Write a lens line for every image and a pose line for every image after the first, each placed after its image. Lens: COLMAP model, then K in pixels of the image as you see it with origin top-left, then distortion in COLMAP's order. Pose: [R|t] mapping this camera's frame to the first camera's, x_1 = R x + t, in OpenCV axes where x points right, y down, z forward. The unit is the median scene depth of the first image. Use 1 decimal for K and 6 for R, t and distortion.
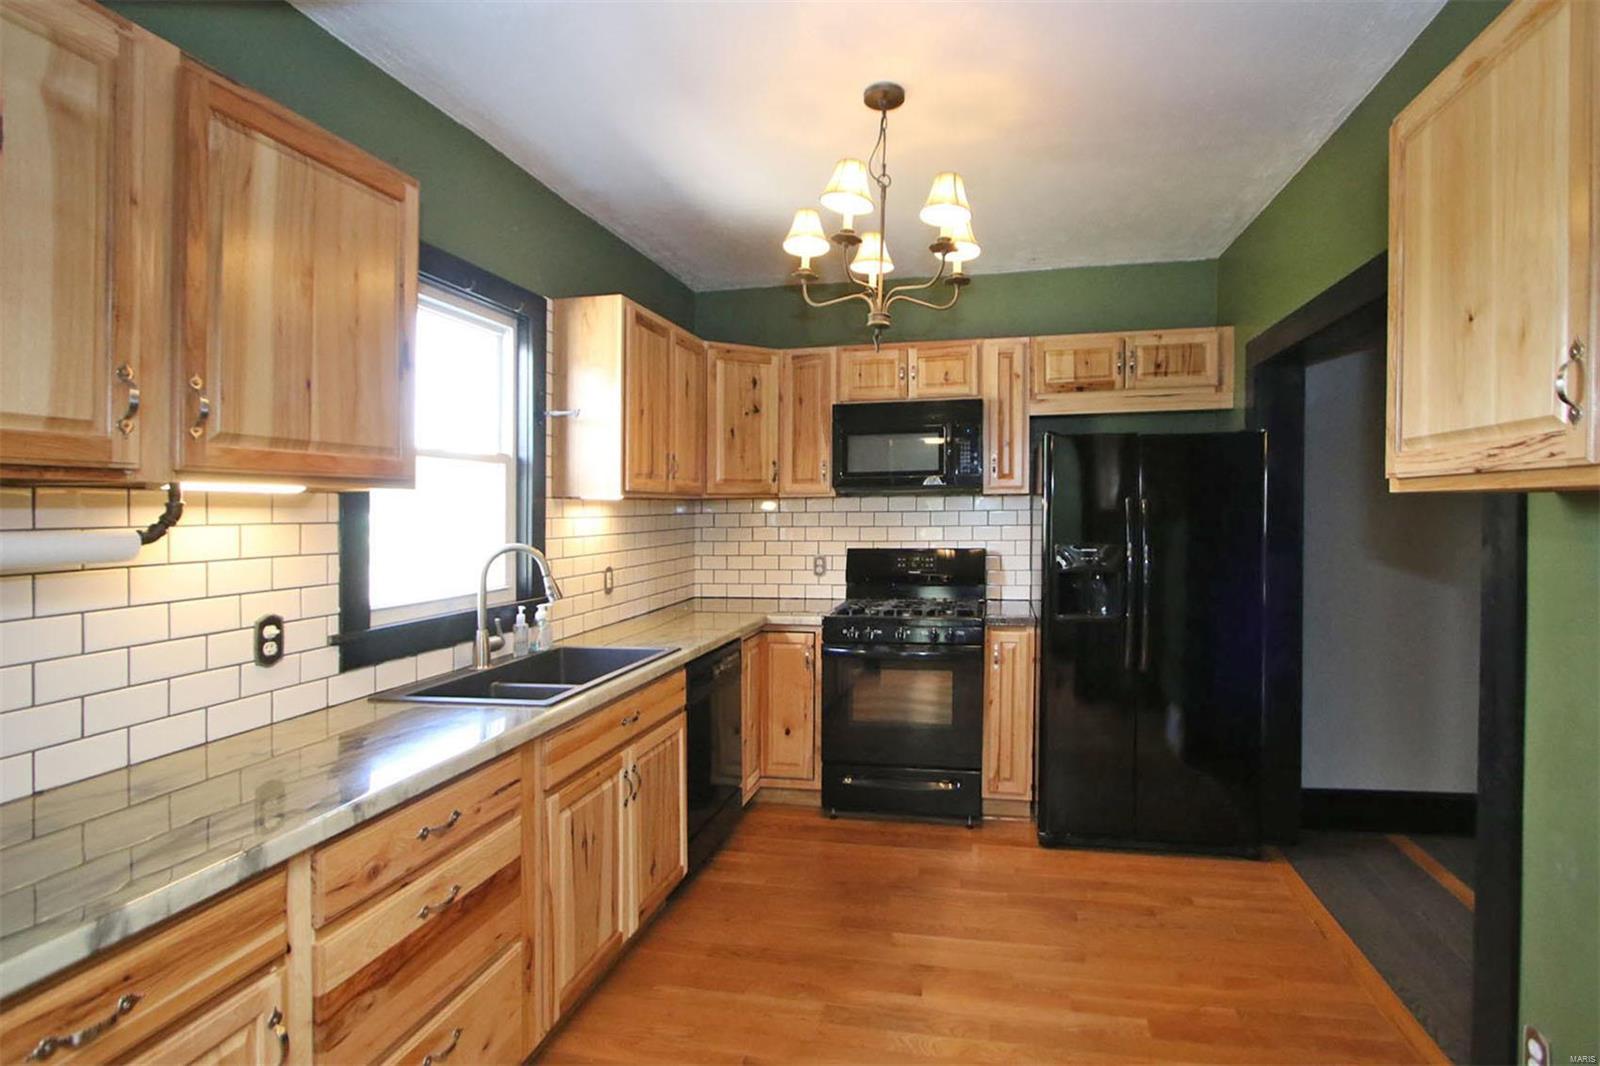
lens RADIAL K [[790.8, 0, 874.7], [0, 790.8, 552.9], [0, 0, 1]] dist [-0.002800, -0.000072]
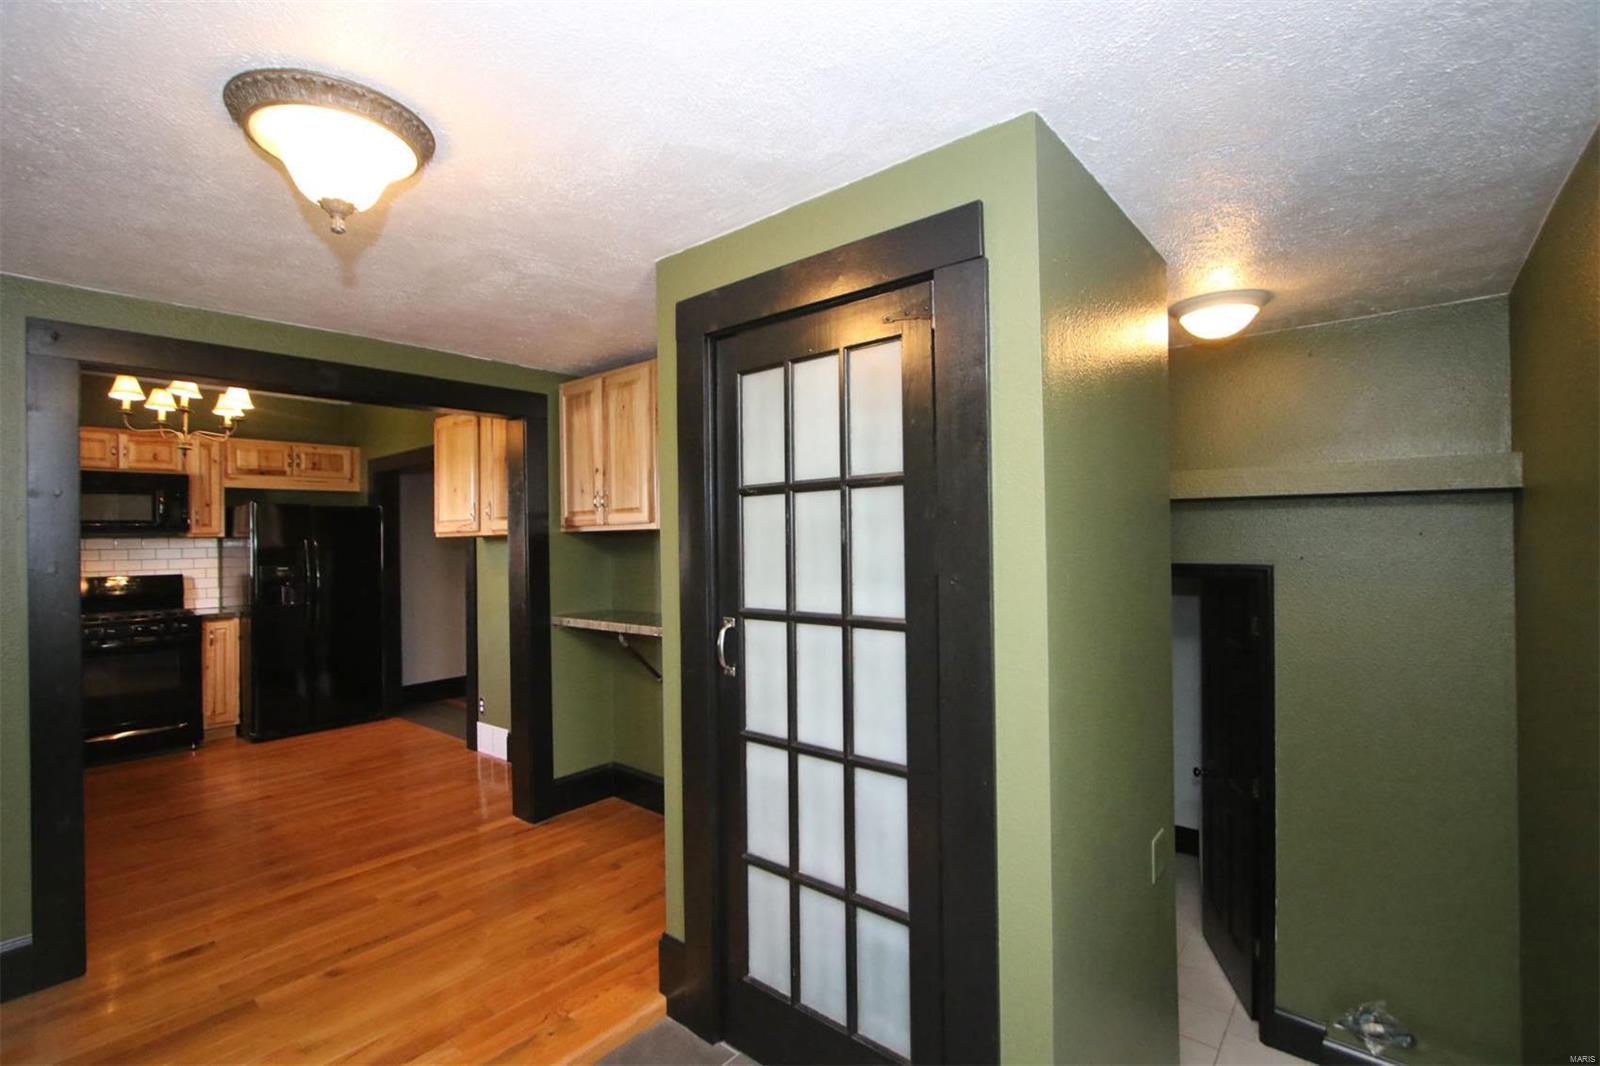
lens RADIAL K [[734.4, 0, 795.6], [0, 734.4, 527.0], [0, 0, 1]] dist [-0.009475, 0.000395]
pose [[0.524048, 0.019148, 0.851473, -0.454082], [0.058055, 0.996619, -0.058143, 0.056647], [-0.849708, 0.079902, 0.521165, -0.729877]]
